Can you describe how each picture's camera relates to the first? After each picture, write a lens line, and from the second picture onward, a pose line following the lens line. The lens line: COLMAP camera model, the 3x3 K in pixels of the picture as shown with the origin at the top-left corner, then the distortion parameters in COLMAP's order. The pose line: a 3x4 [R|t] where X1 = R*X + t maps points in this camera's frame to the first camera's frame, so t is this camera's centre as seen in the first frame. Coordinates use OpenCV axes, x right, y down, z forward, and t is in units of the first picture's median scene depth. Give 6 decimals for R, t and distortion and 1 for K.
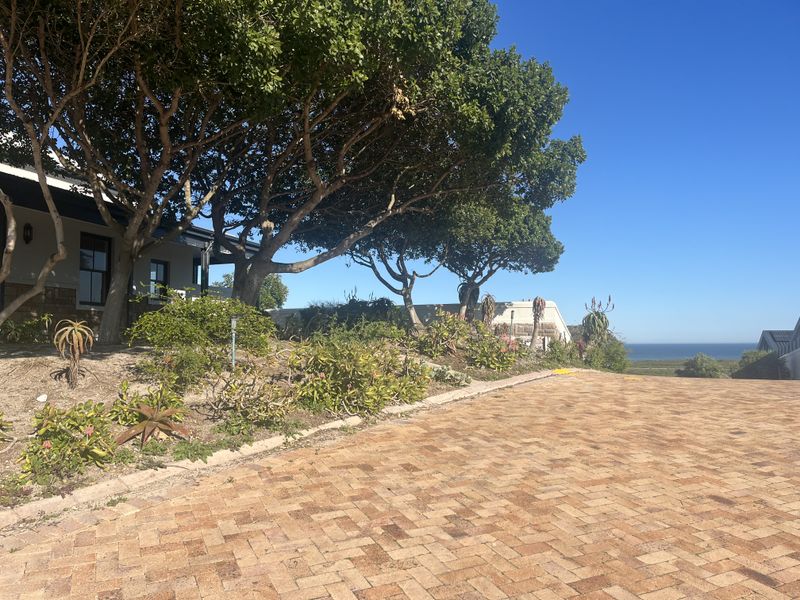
lens RADIAL K [[592.3, 0, 399.8], [0, 592.3, 305.8], [0, 0, 1]] dist [-0.001576, -0.011807]
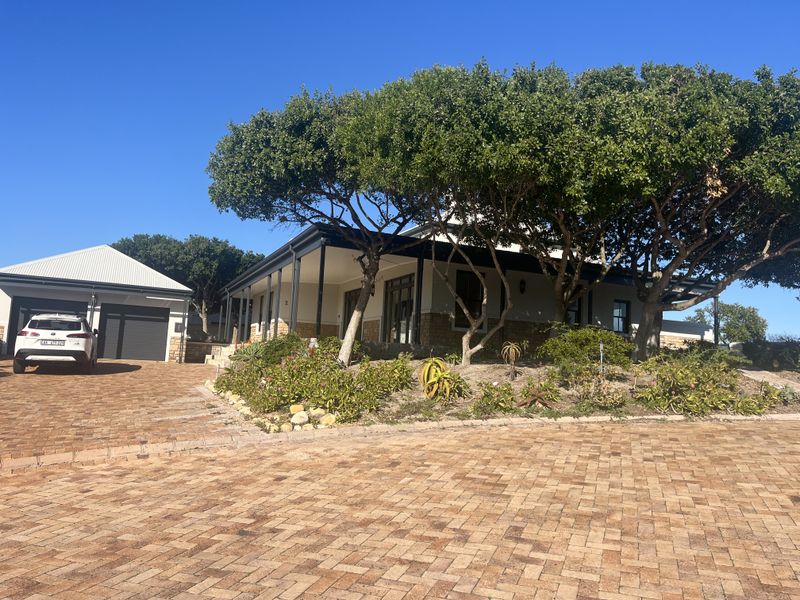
lens RADIAL K [[592.3, 0, 400.4], [0, 592.3, 299.8], [0, 0, 1]] dist [-0.001576, -0.011807]
pose [[0.677565, -0.036365, -0.734563, 0.548583], [-0.013390, 0.998001, -0.061758, 0.011328], [0.735341, 0.051681, 0.675724, -0.469880]]
